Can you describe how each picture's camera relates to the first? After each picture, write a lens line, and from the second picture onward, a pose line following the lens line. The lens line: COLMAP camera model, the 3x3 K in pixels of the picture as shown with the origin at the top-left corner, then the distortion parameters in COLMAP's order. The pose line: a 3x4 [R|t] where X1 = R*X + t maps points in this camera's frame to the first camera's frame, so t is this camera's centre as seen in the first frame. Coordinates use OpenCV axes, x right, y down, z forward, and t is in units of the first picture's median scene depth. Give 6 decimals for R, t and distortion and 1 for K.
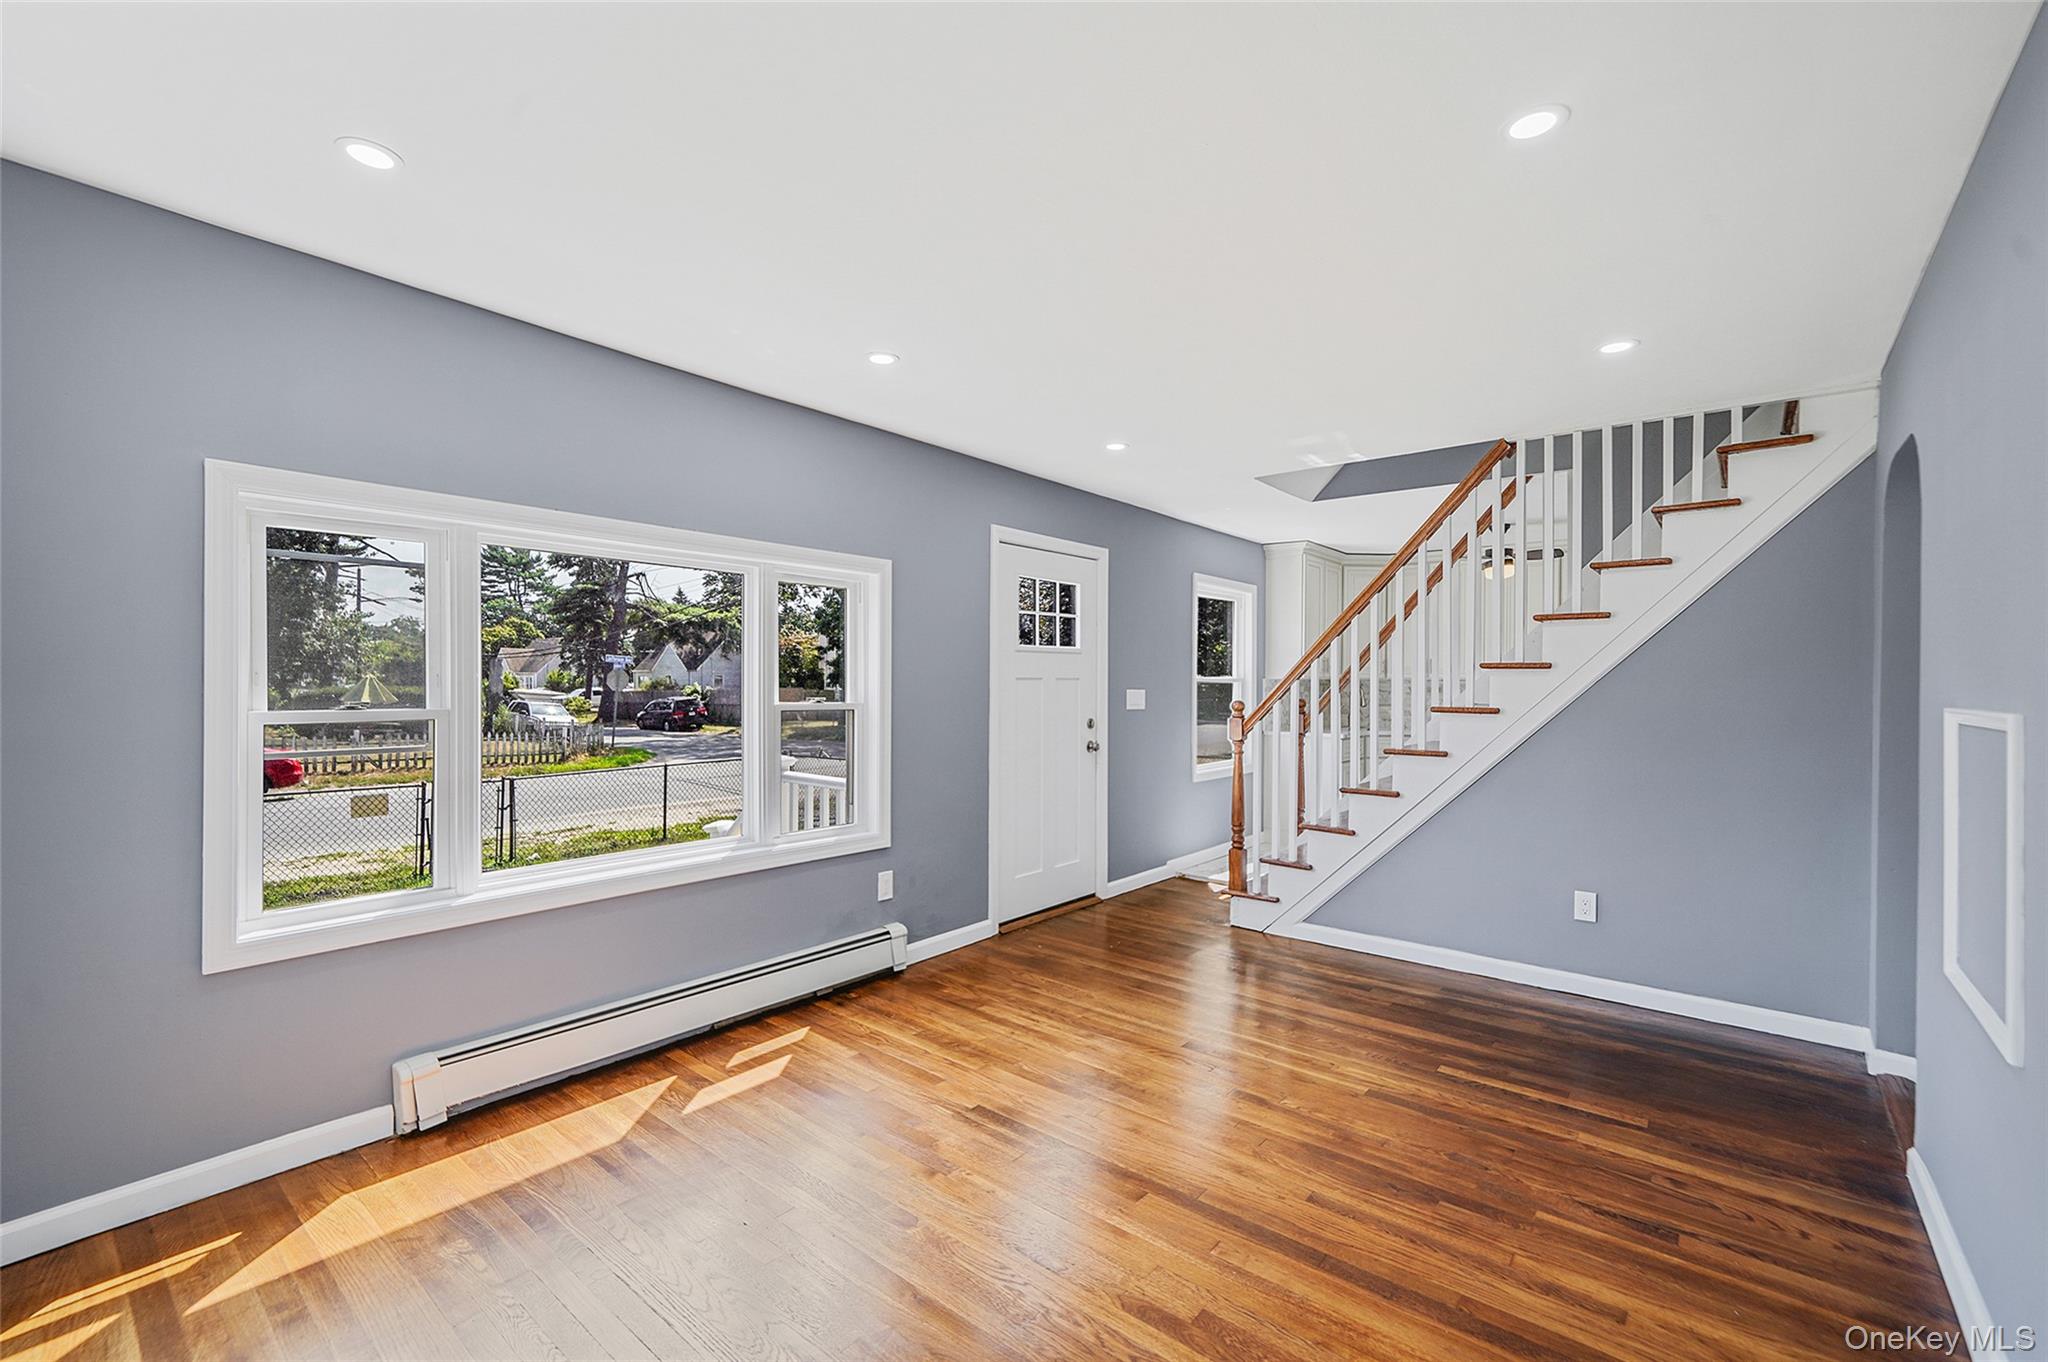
lens RADIAL K [[869.7, 0, 1022.5], [0, 869.7, 681.4], [0, 0, 1]] dist [-0.000076, 0.000056]
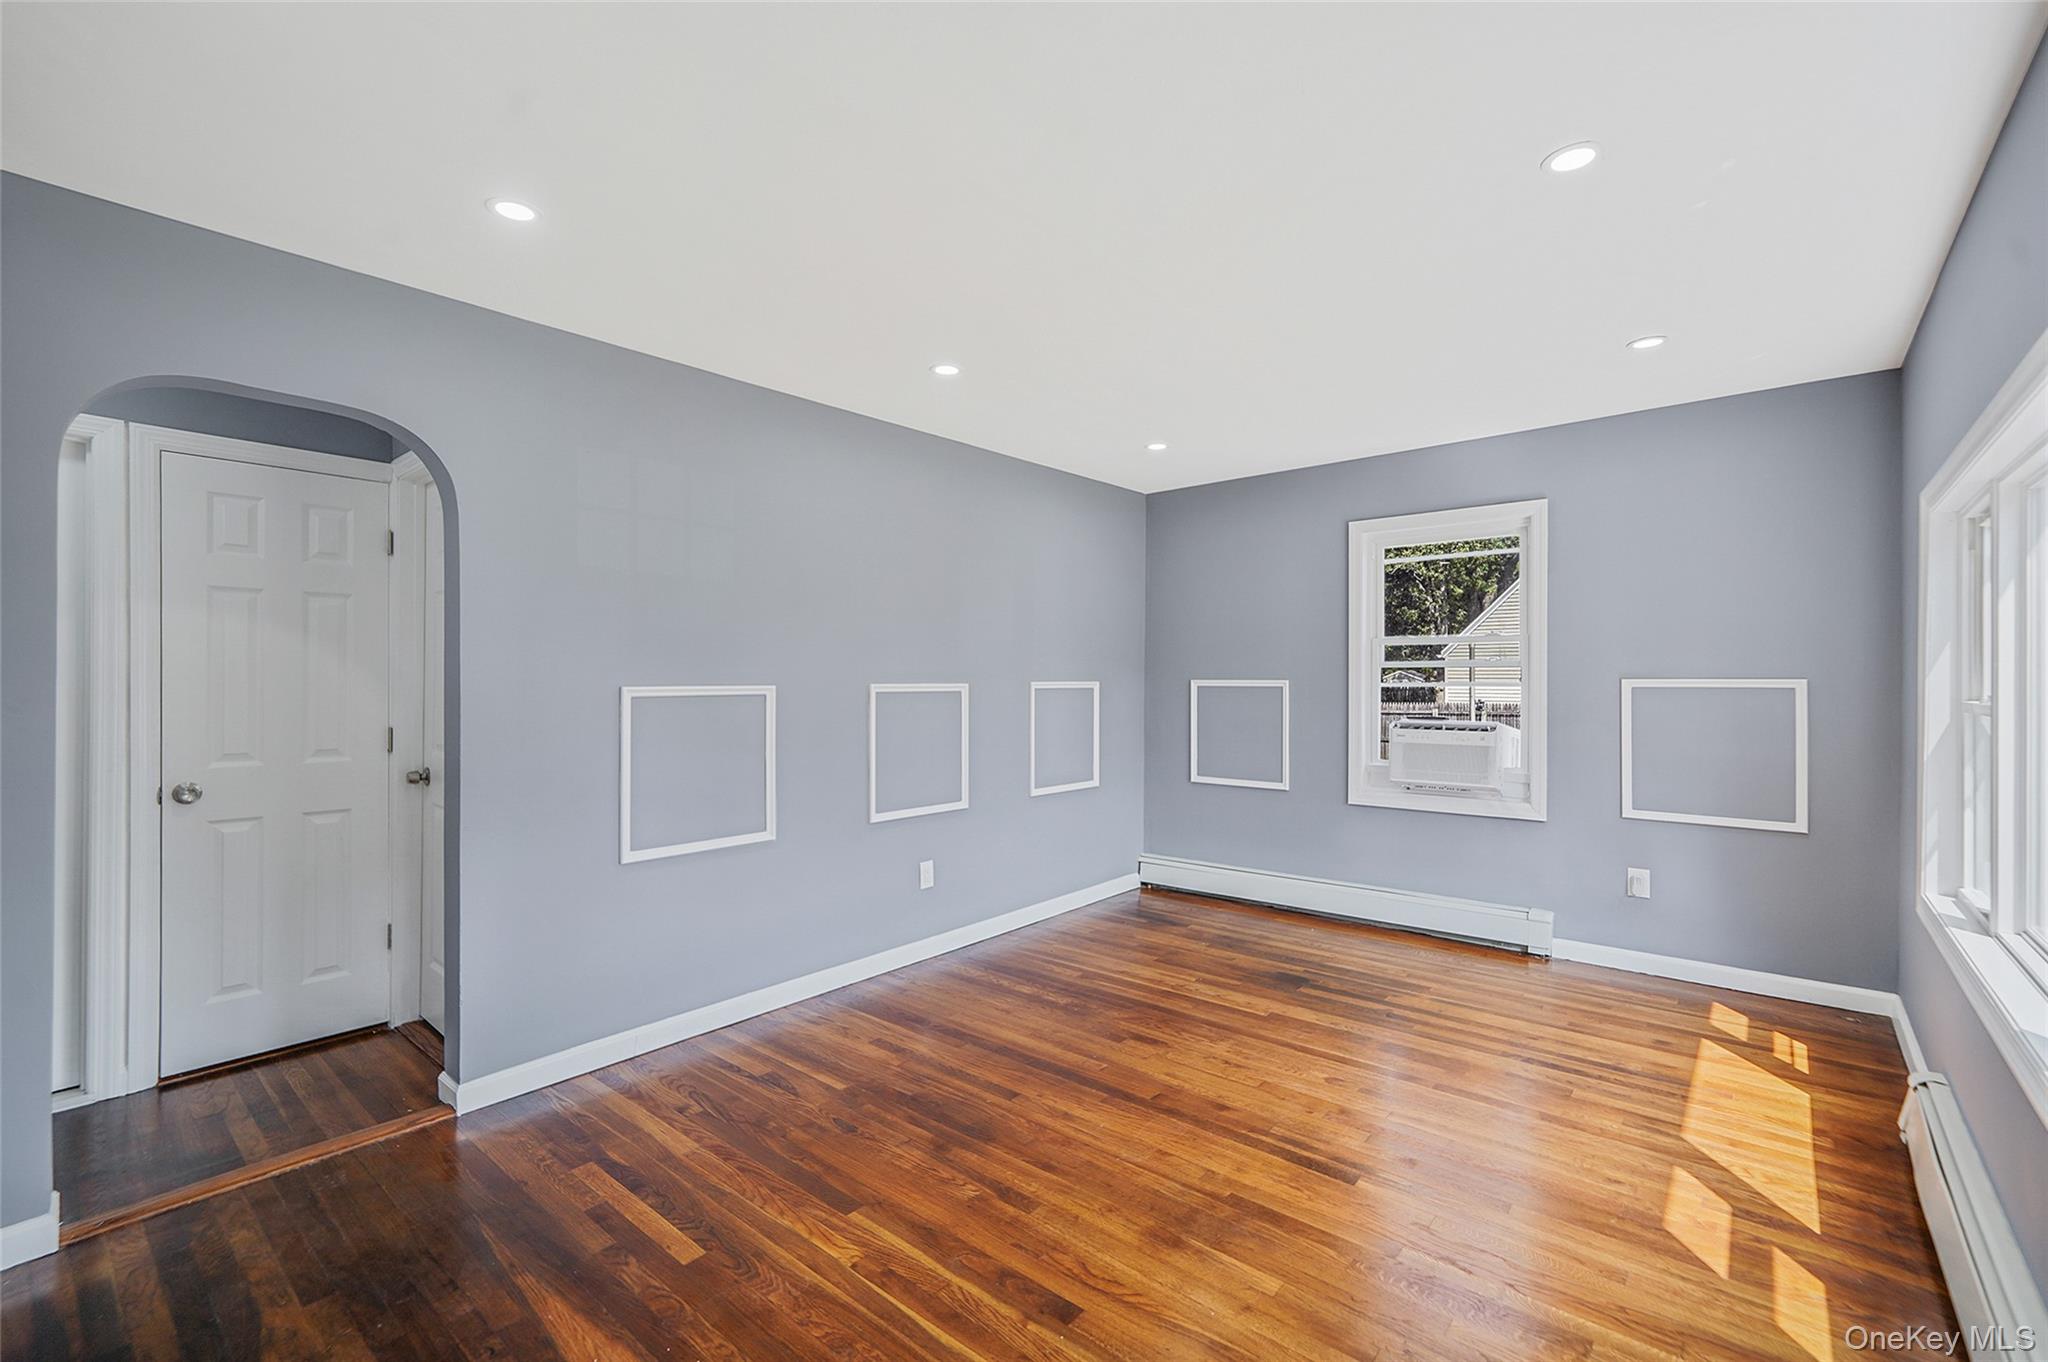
lens RADIAL K [[881.5, 0, 1024.9], [0, 881.5, 680.1], [0, 0, 1]] dist [-0.000040, 0.000015]
pose [[-0.999873, -0.005559, 0.014906, 0.280706], [-0.005553, 0.999984, 0.000485, 0.012627], [-0.014908, 0.000403, -0.999889, 2.064344]]
